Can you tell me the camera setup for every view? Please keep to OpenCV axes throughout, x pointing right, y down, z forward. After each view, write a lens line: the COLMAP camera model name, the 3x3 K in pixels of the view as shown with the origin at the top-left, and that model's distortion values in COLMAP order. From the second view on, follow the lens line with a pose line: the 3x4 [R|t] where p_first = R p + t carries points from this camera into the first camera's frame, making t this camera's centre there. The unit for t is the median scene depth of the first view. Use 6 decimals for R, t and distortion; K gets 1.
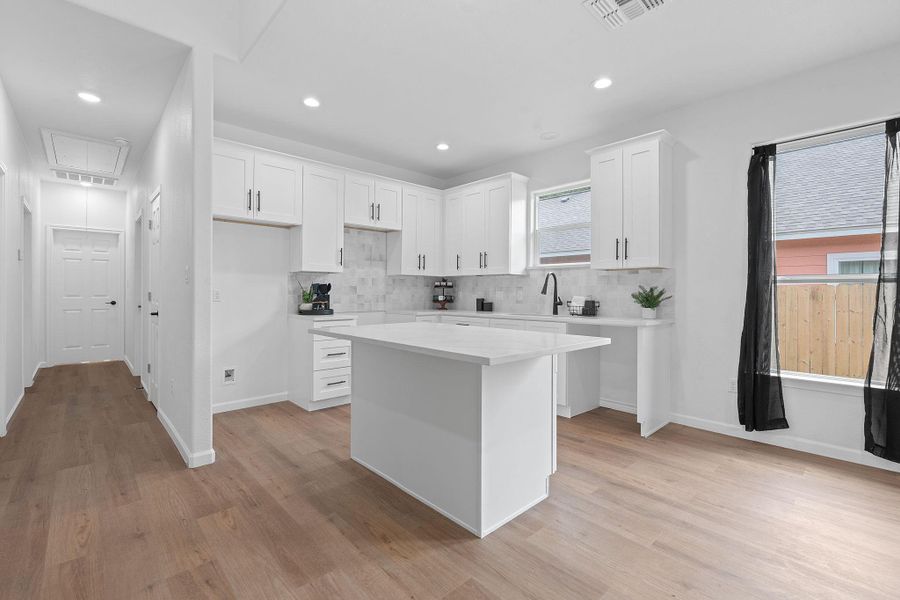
lens RADIAL K [[398.0, 0, 445.6], [0, 398.0, 290.7], [0, 0, 1]] dist [-0.007787, 0.002024]
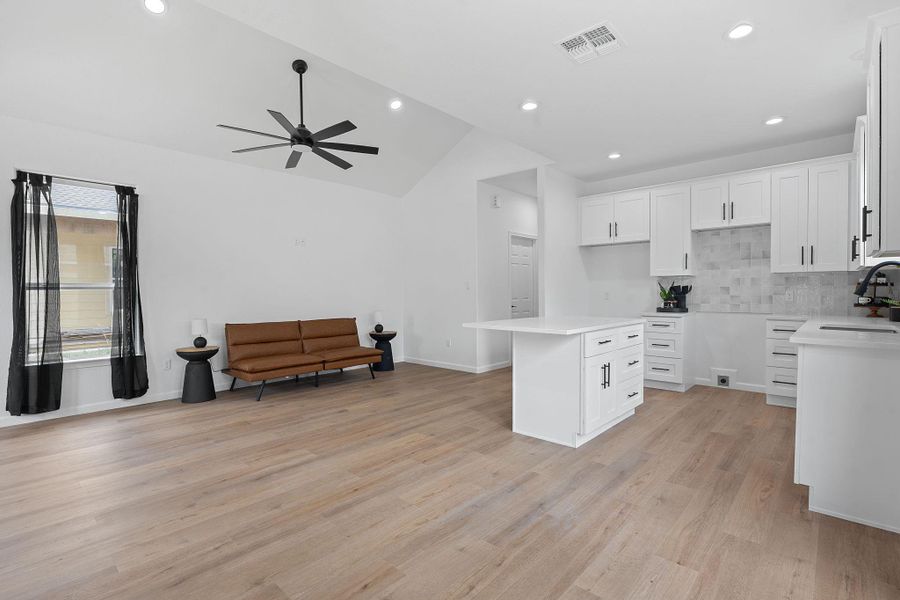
lens RADIAL K [[417.3, 0, 455.3], [0, 417.3, 298.3], [0, 0, 1]] dist [-0.009123, 0.002686]
pose [[0.088279, 0.011021, -0.996035, 0.836352], [0.010425, 0.999874, 0.011988, -0.002697], [0.996041, -0.011442, 0.088153, 0.250027]]
